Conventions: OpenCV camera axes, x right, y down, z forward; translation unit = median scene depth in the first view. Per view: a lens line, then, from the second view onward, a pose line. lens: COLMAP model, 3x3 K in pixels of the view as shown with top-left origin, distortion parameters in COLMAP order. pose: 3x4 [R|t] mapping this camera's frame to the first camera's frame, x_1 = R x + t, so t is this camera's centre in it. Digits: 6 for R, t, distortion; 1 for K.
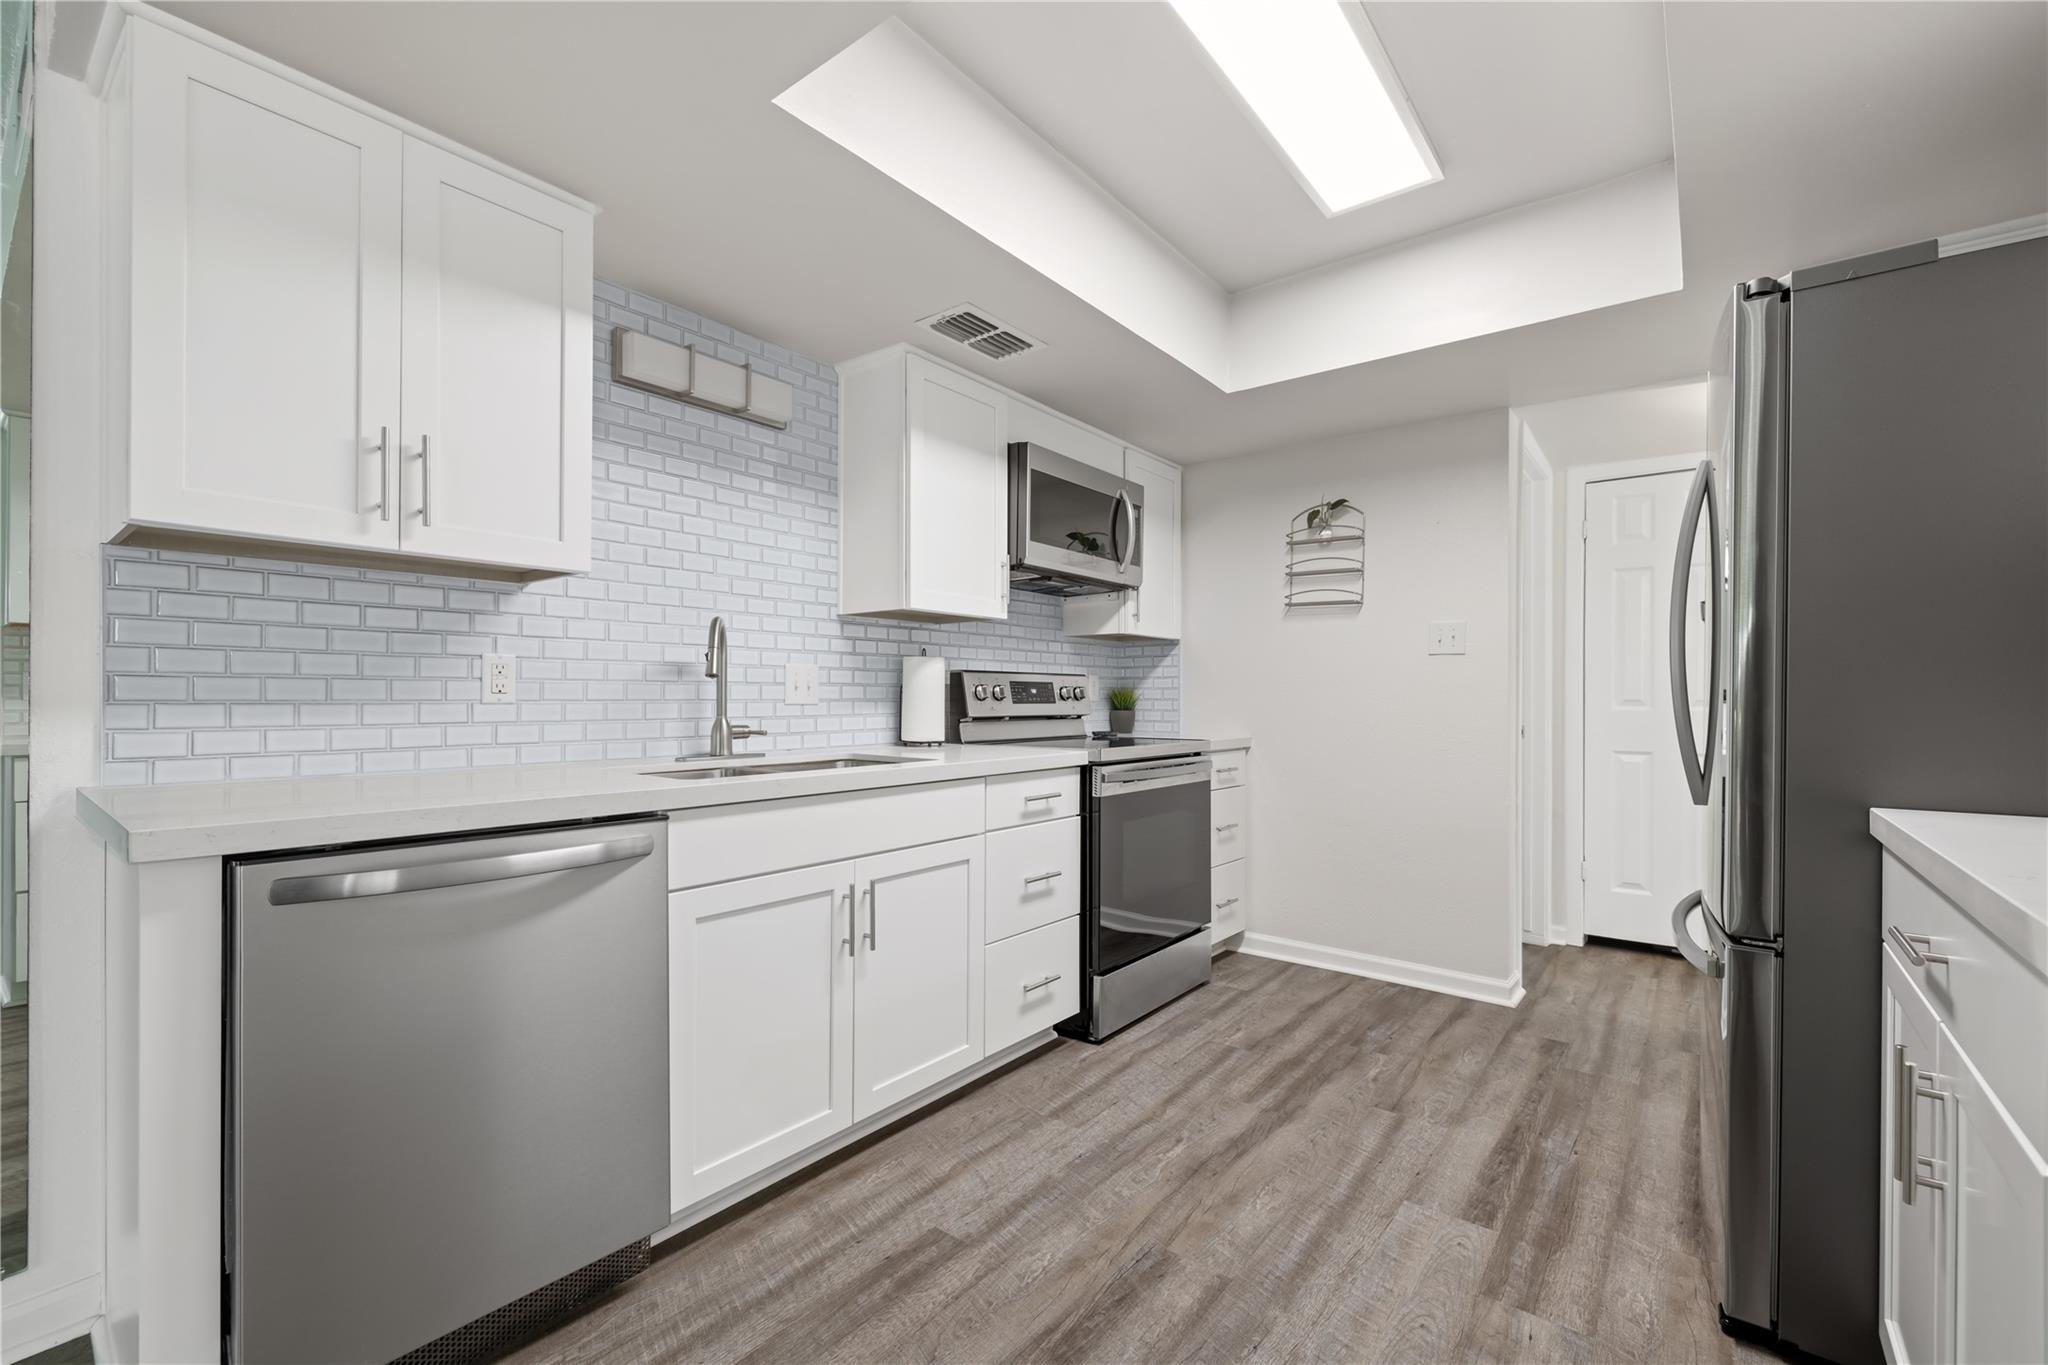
lens RADIAL K [[882.6, 0, 1026.8], [0, 882.6, 694.2], [0, 0, 1]] dist [-0.000428, 0.000089]
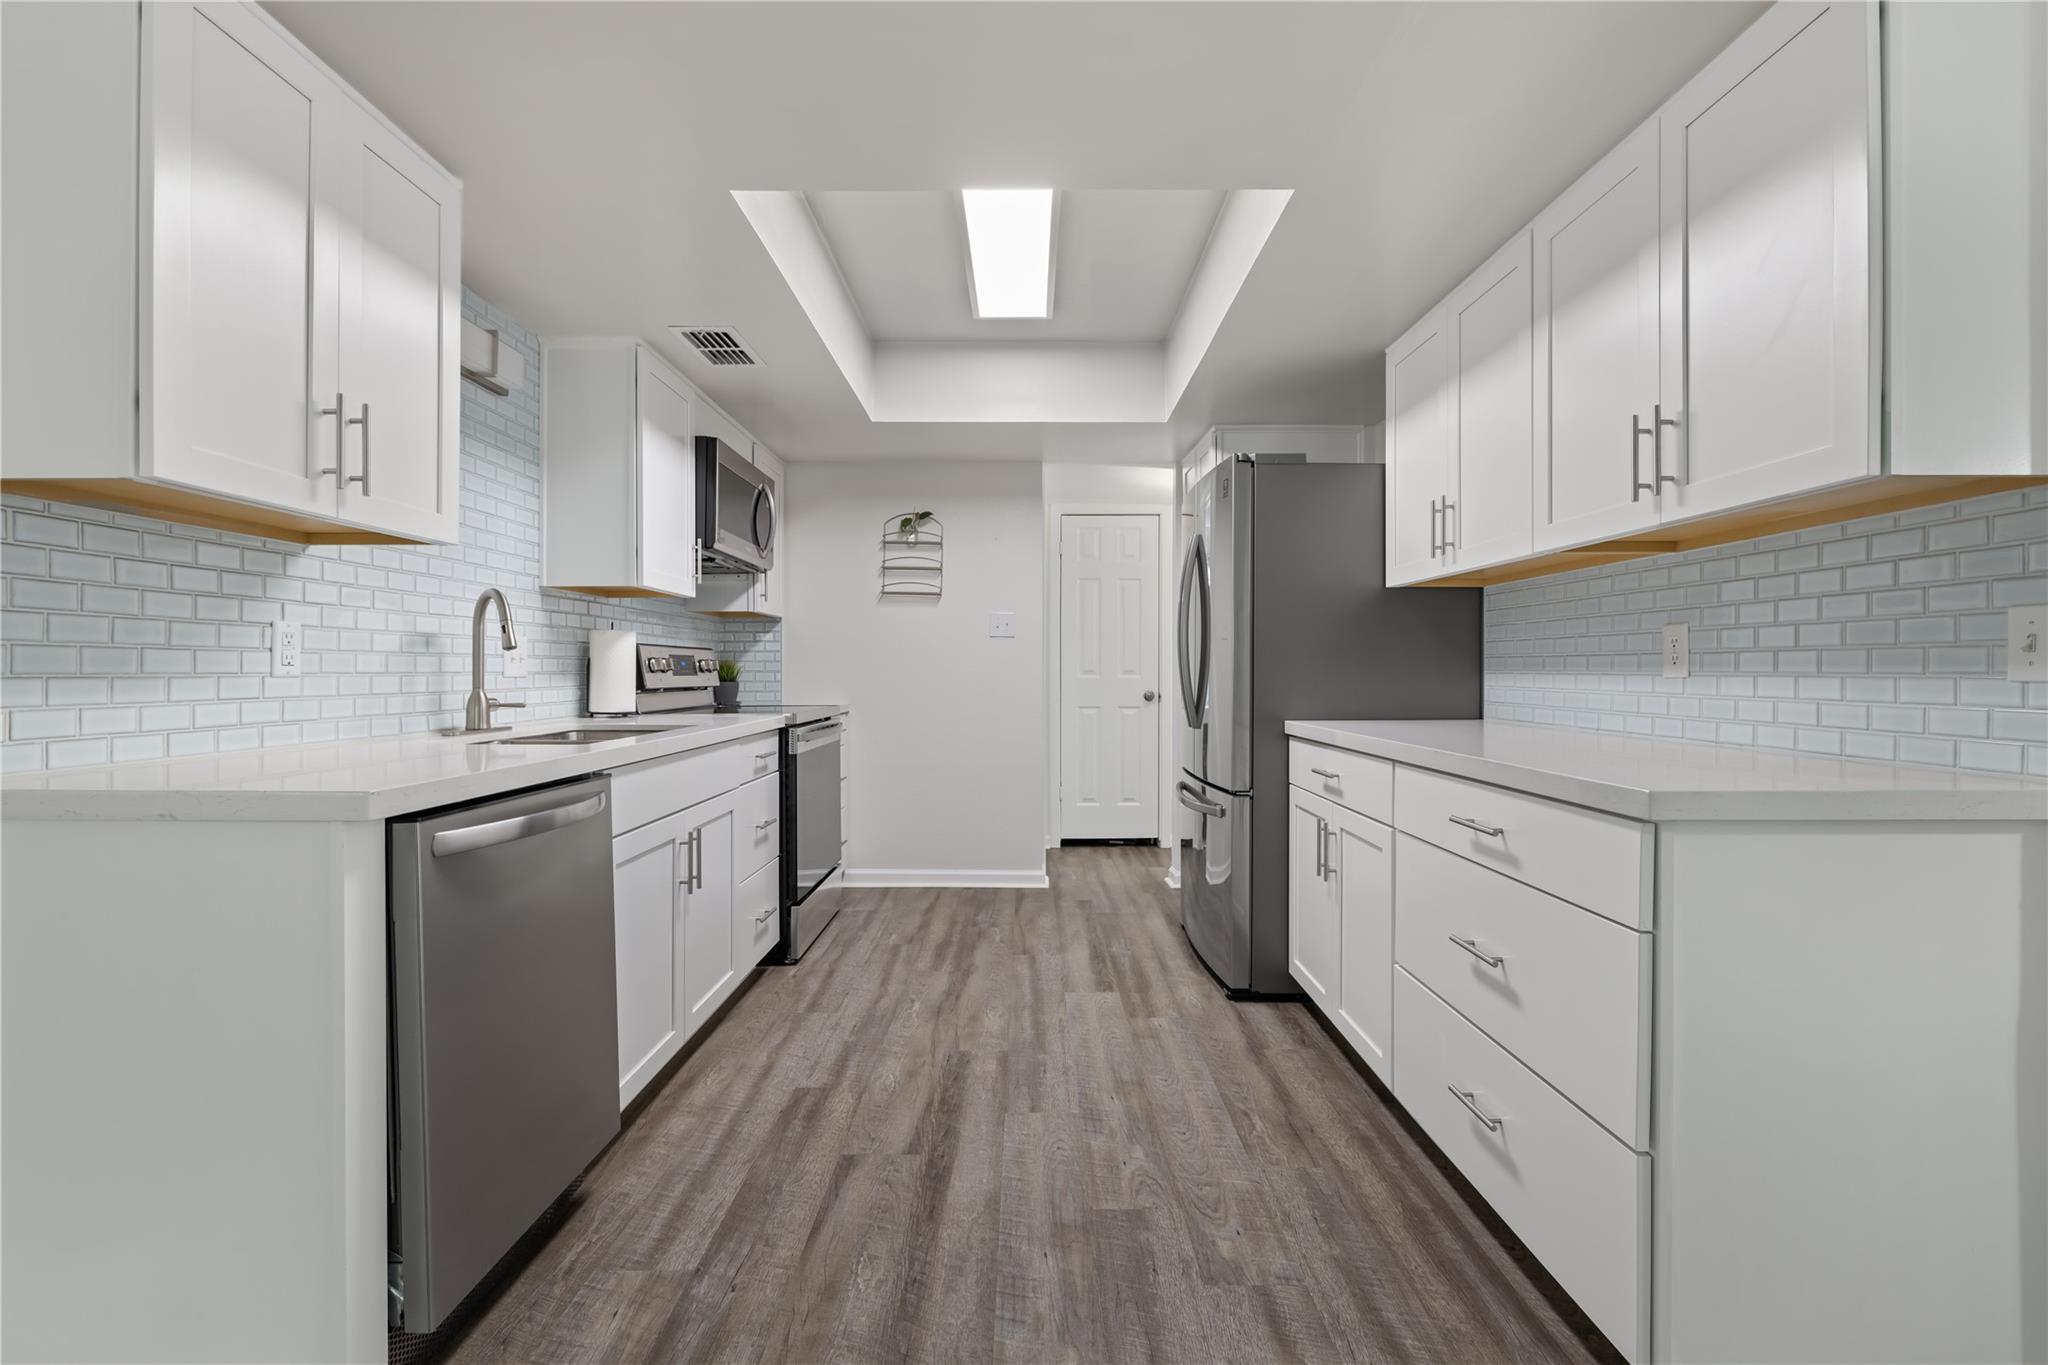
lens RADIAL K [[913.7, 0, 1064.9], [0, 913.7, 670.1], [0, 0, 1]] dist [-0.004531, 0.000331]
pose [[0.766965, -0.003049, 0.641681, -0.521966], [0.001417, 0.999994, 0.003059, 0.001668], [-0.641687, -0.001437, 0.766965, -0.201108]]
